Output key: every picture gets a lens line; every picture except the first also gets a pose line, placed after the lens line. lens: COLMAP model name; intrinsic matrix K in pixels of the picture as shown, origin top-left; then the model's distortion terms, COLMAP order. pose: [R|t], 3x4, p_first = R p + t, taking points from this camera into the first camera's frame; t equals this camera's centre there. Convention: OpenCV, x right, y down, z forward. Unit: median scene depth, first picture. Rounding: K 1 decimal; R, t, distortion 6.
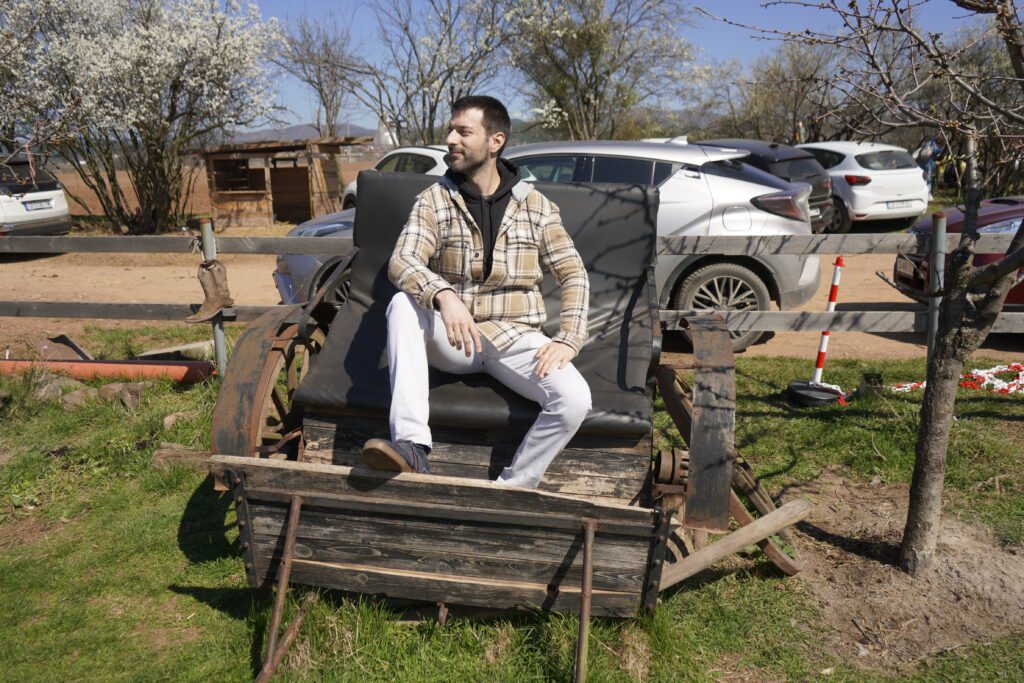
lens RADIAL K [[712.9, 0, 512.0], [0, 712.9, 341.5], [0, 0, 1]] dist [0.000098, -0.006271]
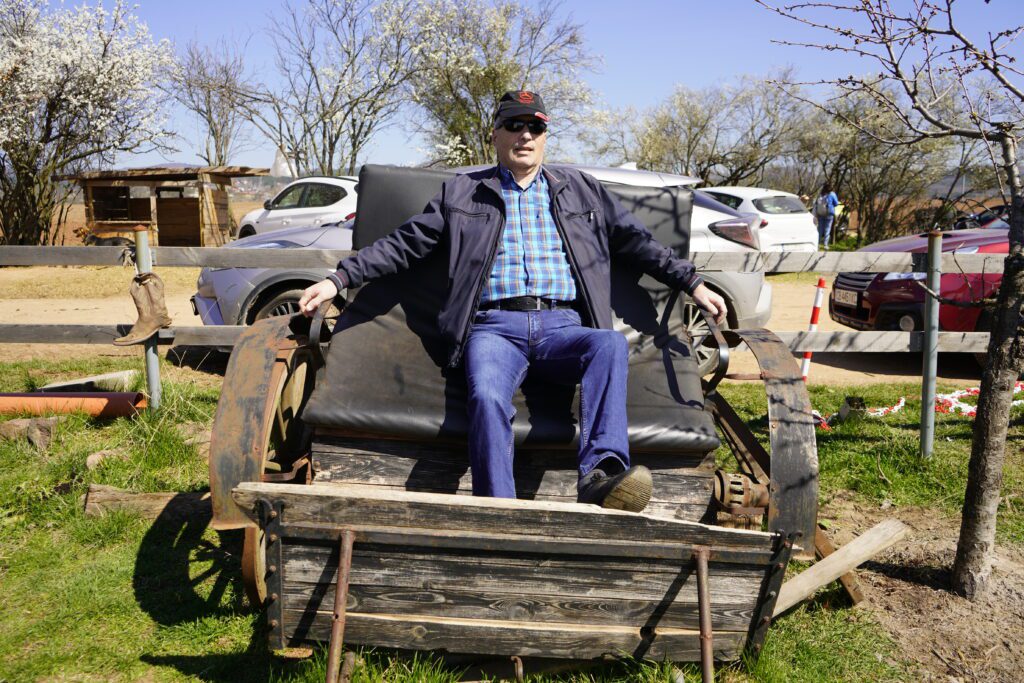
lens RADIAL K [[734.9, 0, 512.0], [0, 734.9, 341.5], [0, 0, 1]] dist [-0.010904, 0.003920]
pose [[0.991370, -0.000525, 0.131095, -0.119859], [0.007798, 0.998457, -0.054973, 0.026093], [-0.130864, 0.055521, 0.989844, 0.074578]]
